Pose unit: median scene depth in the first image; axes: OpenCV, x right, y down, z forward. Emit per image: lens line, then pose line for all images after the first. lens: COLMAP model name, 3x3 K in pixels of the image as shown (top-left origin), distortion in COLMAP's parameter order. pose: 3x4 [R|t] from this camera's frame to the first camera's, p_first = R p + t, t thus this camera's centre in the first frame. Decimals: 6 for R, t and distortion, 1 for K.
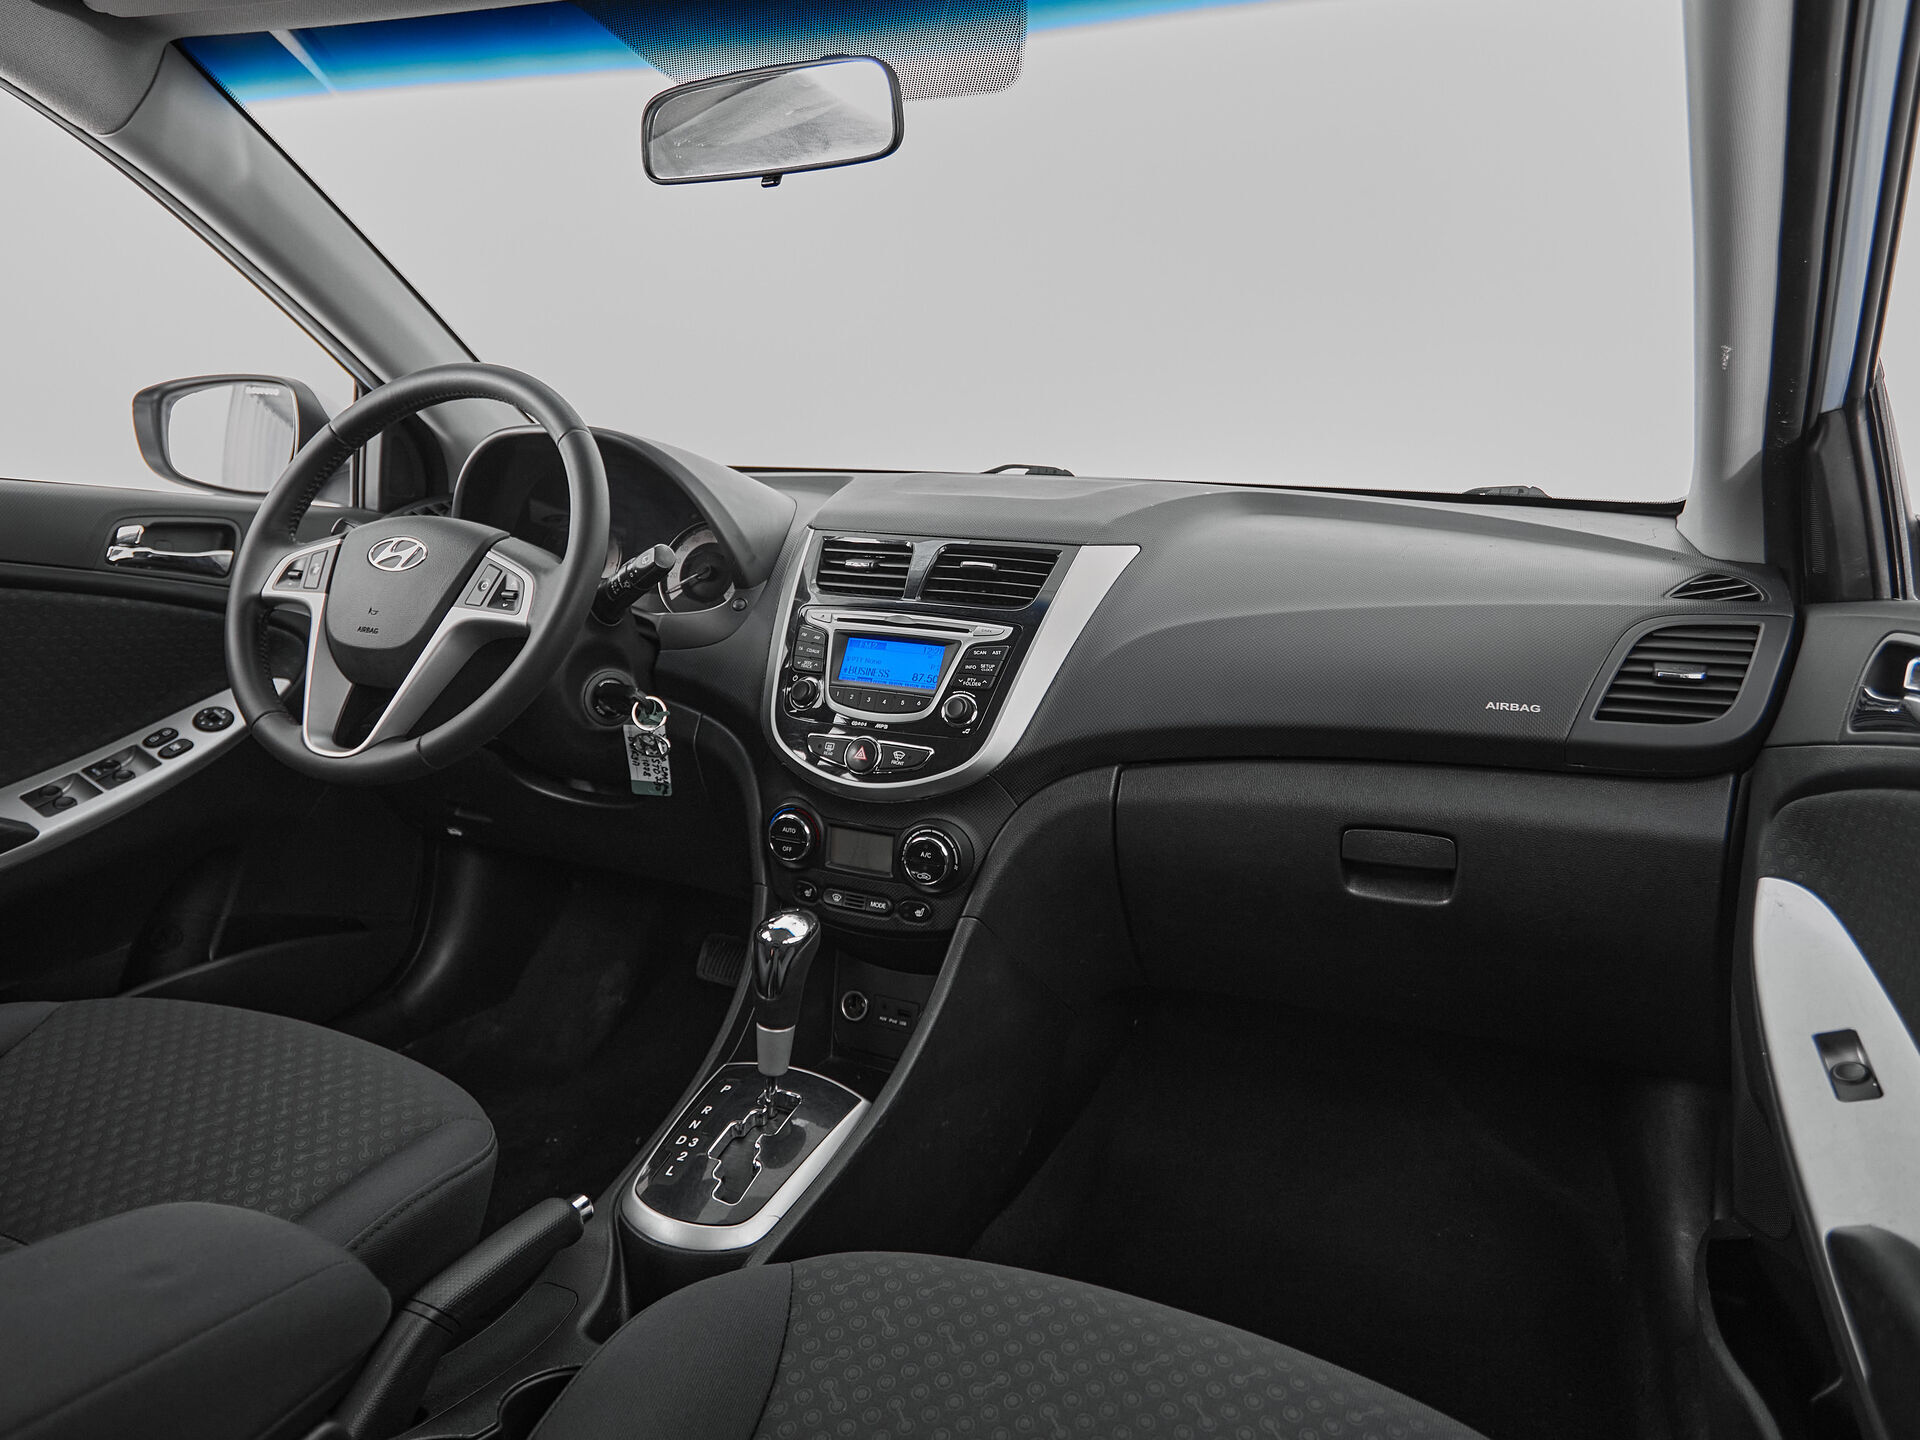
lens RADIAL K [[1337.1, 0, 963.0], [0, 1337.1, 633.3], [0, 0, 1]] dist [0.004546, -0.009334]
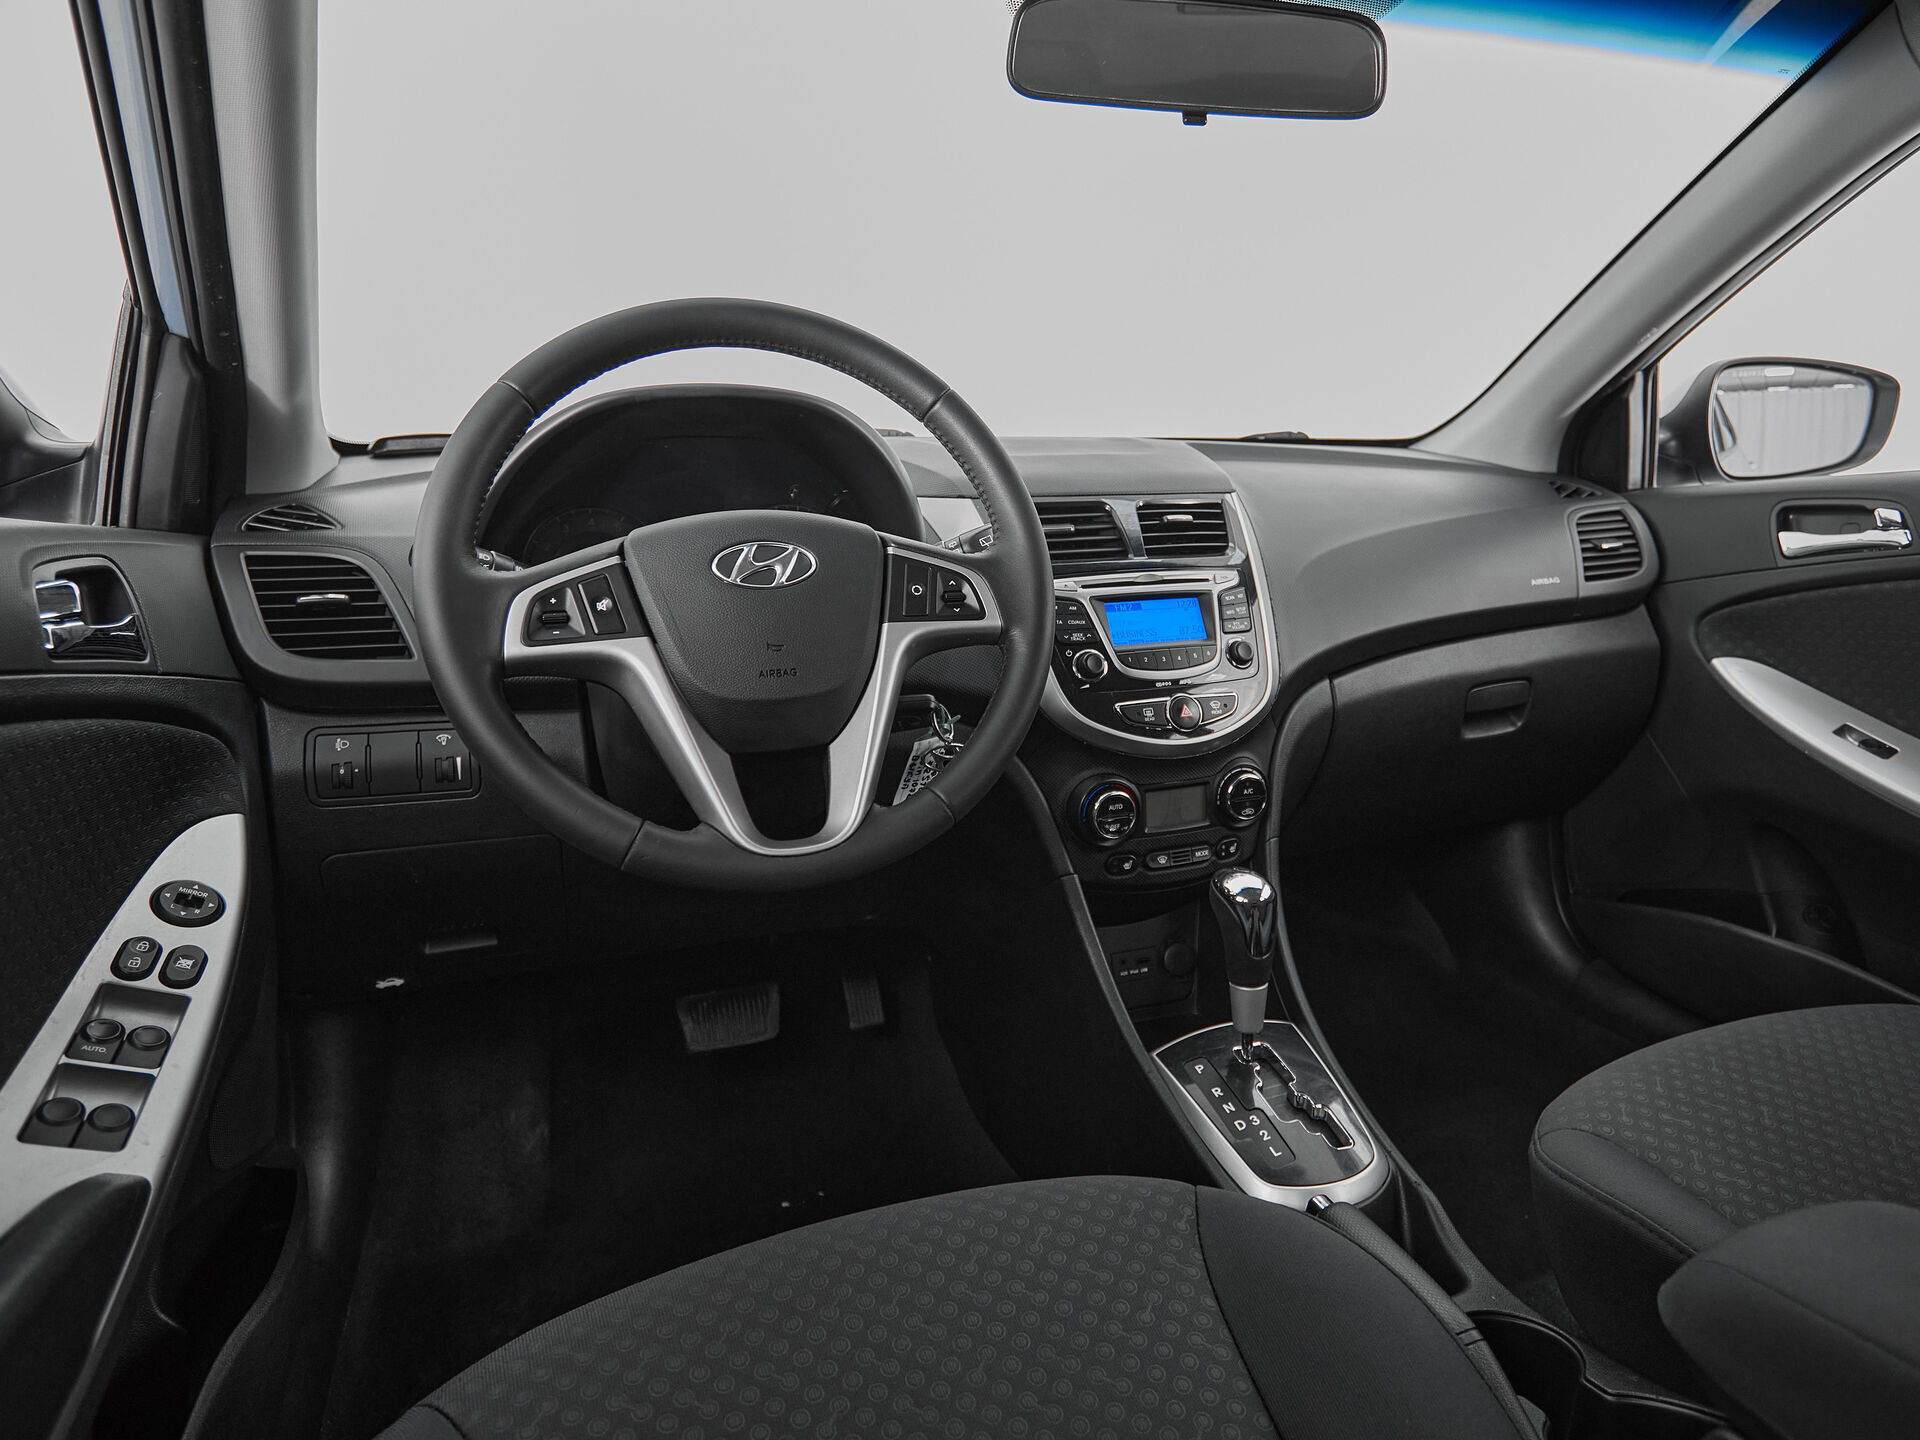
lens RADIAL K [[1202.2, 0, 1066.4], [0, 1202.2, 648.4], [0, 0, 1]] dist [0.001214, -0.003073]
pose [[0.681009, -0.158649, 0.714882, -0.761304], [0.122317, 0.987178, 0.102557, -0.059609], [-0.721987, 0.017600, 0.691683, 0.425599]]
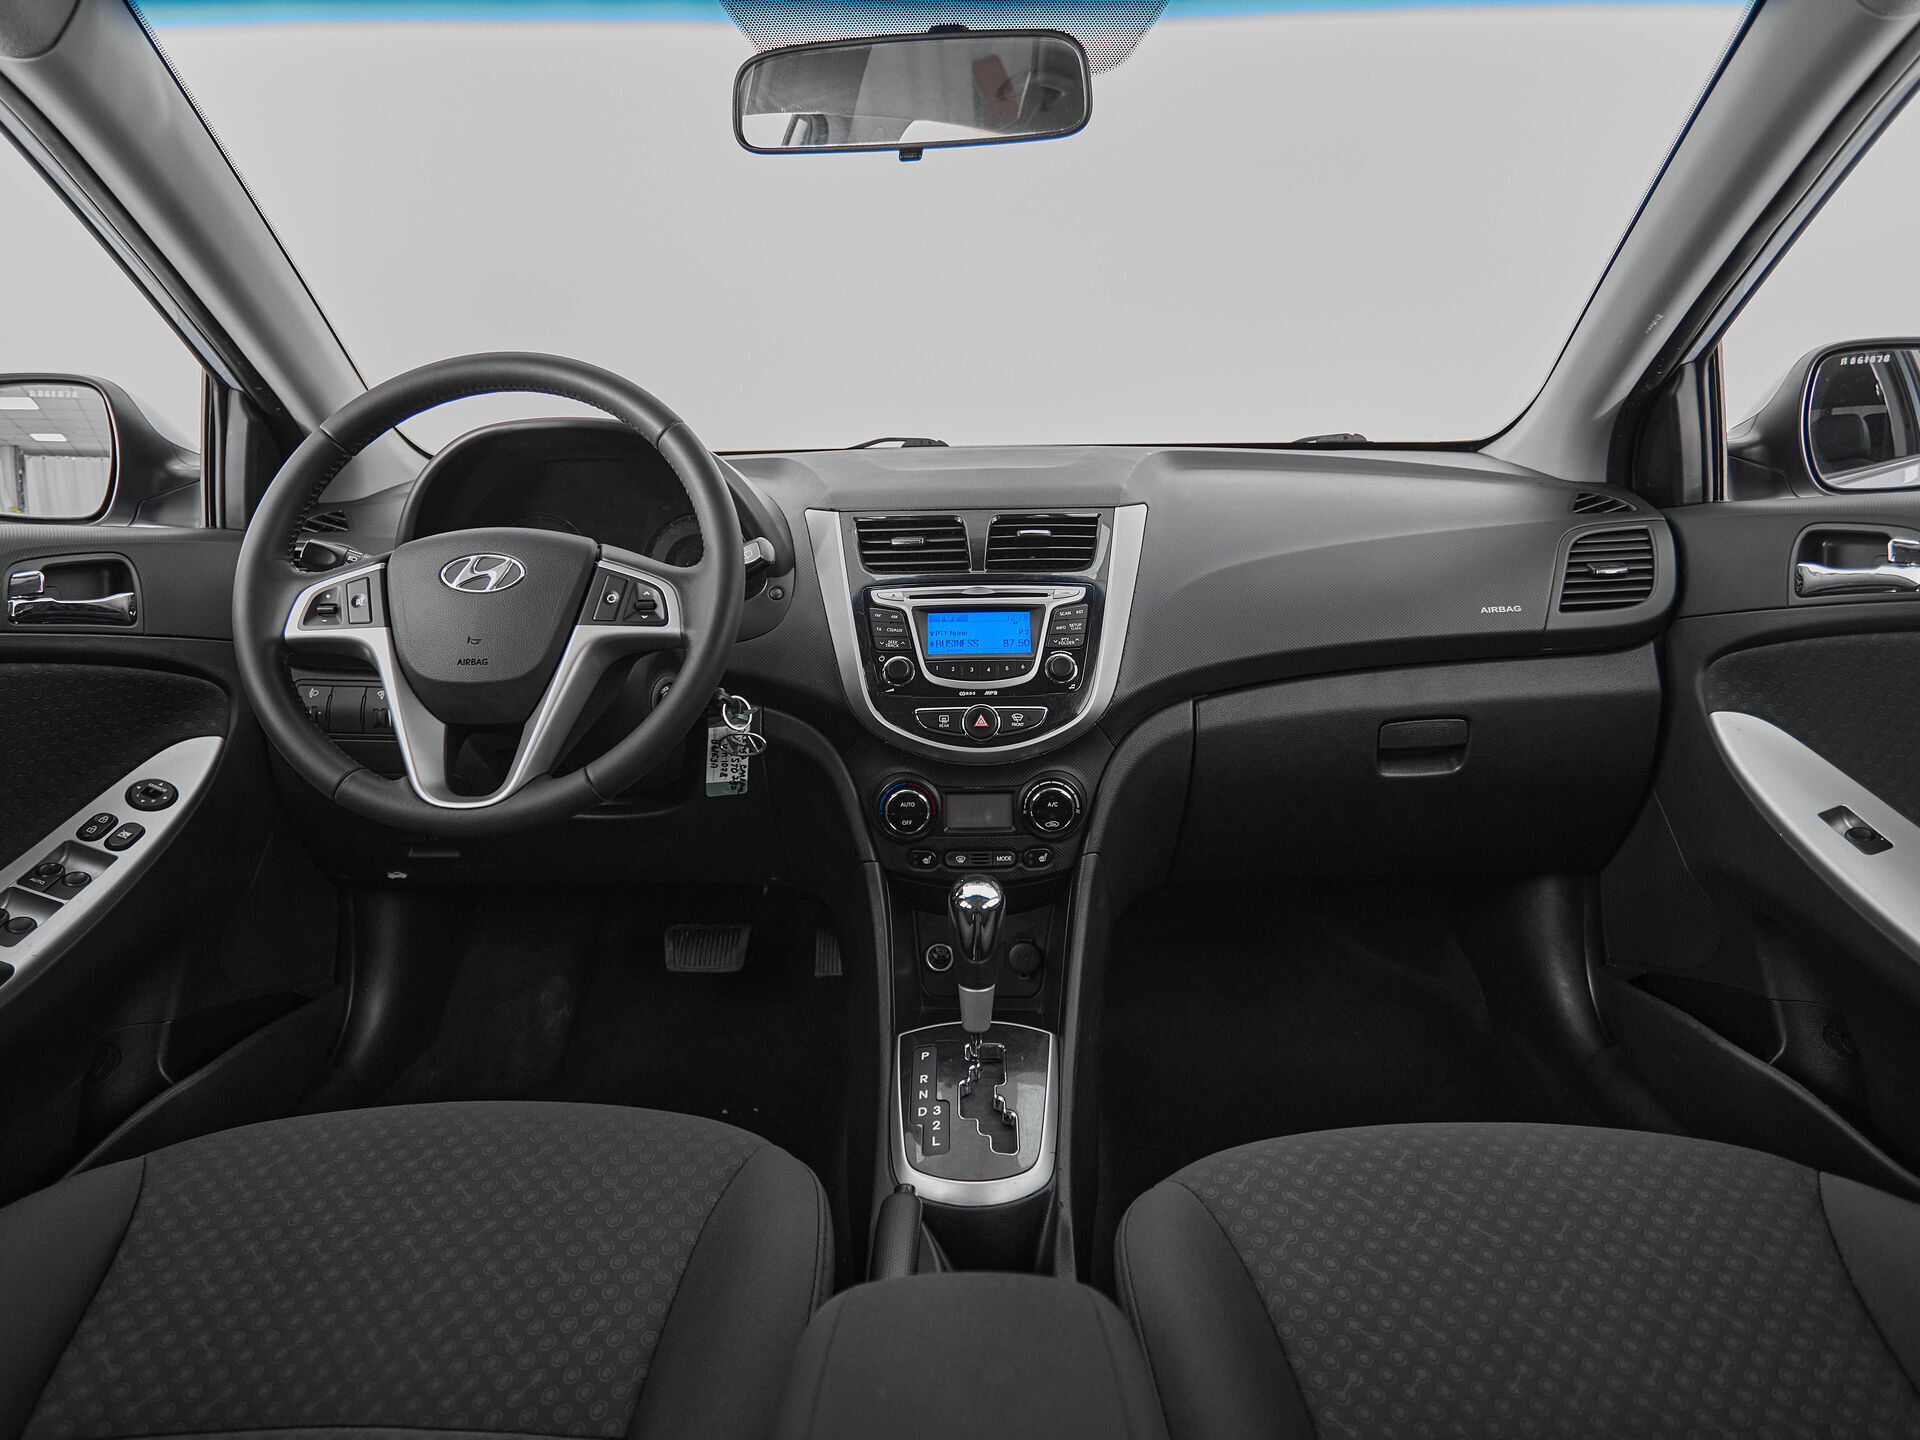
lens RADIAL K [[1202.2, 0, 983.2], [0, 1202.2, 689.6], [0, 0, 1]] dist [0.001214, -0.003073]
pose [[0.913317, -0.132102, 0.385229, -0.425972], [0.098498, 0.989498, 0.105794, -0.033686], [-0.395159, -0.058679, 0.916737, 0.129673]]
